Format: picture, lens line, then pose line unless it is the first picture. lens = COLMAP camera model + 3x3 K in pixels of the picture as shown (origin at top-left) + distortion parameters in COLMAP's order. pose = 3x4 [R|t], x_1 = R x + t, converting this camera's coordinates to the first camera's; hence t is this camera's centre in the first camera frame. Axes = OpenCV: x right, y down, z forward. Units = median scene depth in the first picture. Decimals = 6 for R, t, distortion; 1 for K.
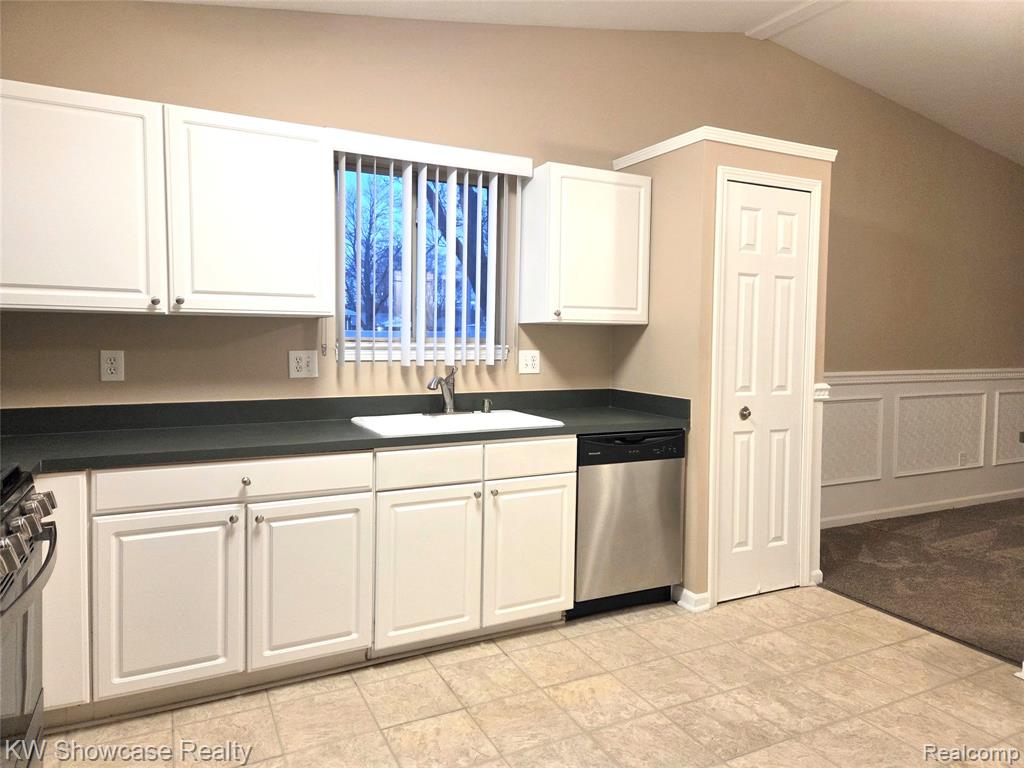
lens RADIAL K [[684.0, 0, 508.7], [0, 684.0, 373.2], [0, 0, 1]] dist [0.080000, -0.057438]
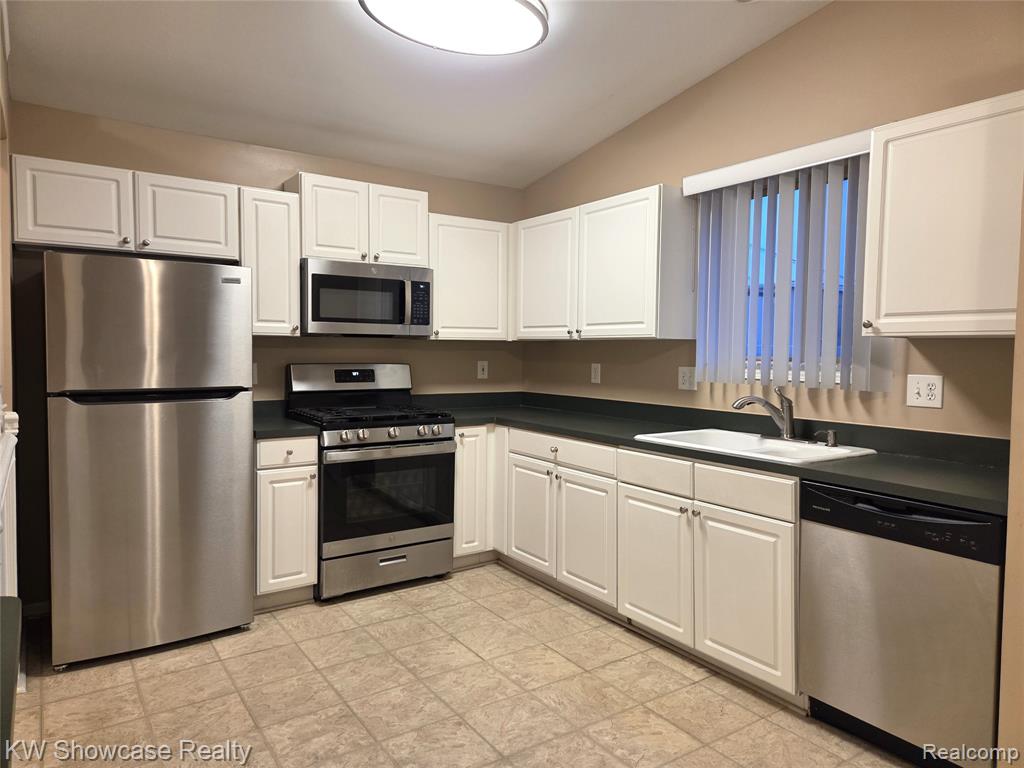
lens RADIAL K [[684.0, 0, 511.6], [0, 684.0, 377.6], [0, 0, 1]] dist [0.080000, -0.057438]
pose [[0.130541, 0.032737, -0.990902, 0.910395], [-0.065812, 0.997536, 0.024286, -0.025294], [0.989256, 0.062043, 0.132374, 0.594208]]
